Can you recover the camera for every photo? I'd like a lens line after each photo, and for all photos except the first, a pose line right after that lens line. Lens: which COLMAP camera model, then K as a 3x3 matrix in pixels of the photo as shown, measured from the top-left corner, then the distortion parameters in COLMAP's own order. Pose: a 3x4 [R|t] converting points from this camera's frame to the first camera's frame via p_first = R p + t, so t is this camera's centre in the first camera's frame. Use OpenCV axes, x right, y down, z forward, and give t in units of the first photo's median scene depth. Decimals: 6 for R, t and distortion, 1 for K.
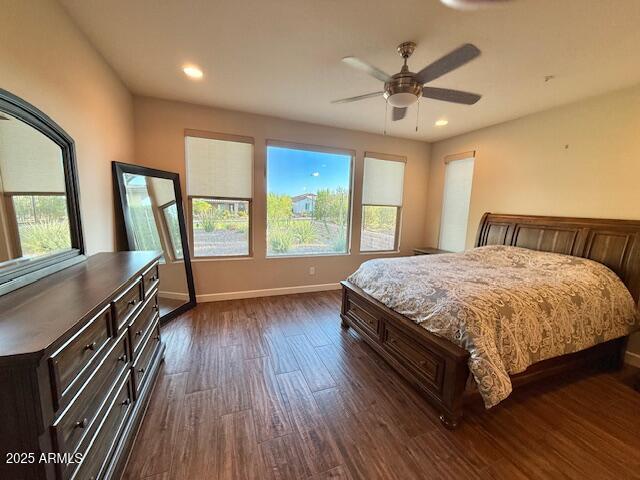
lens RADIAL K [[257.6, 0, 320.0], [0, 257.6, 240.0], [0, 0, 1]] dist [-0.003877, -0.000486]
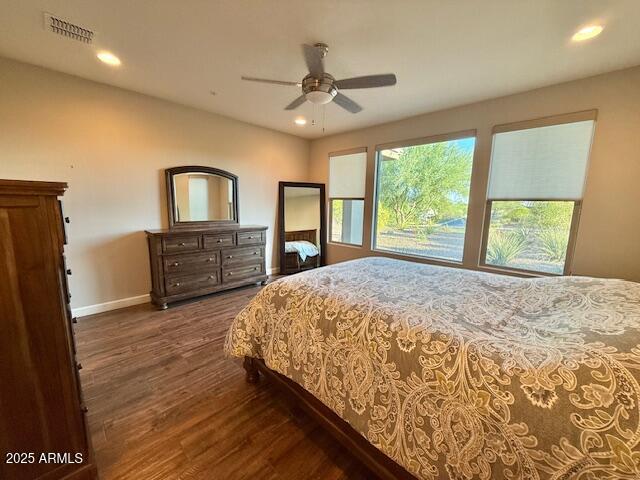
lens RADIAL K [[257.6, 0, 320.0], [0, 257.6, 240.0], [0, 0, 1]] dist [-0.003877, -0.000486]
pose [[0.405496, 0.108187, -0.907672, 0.805021], [-0.117945, 0.990863, 0.065411, -0.023945], [0.906456, 0.080532, 0.414552, 0.356580]]
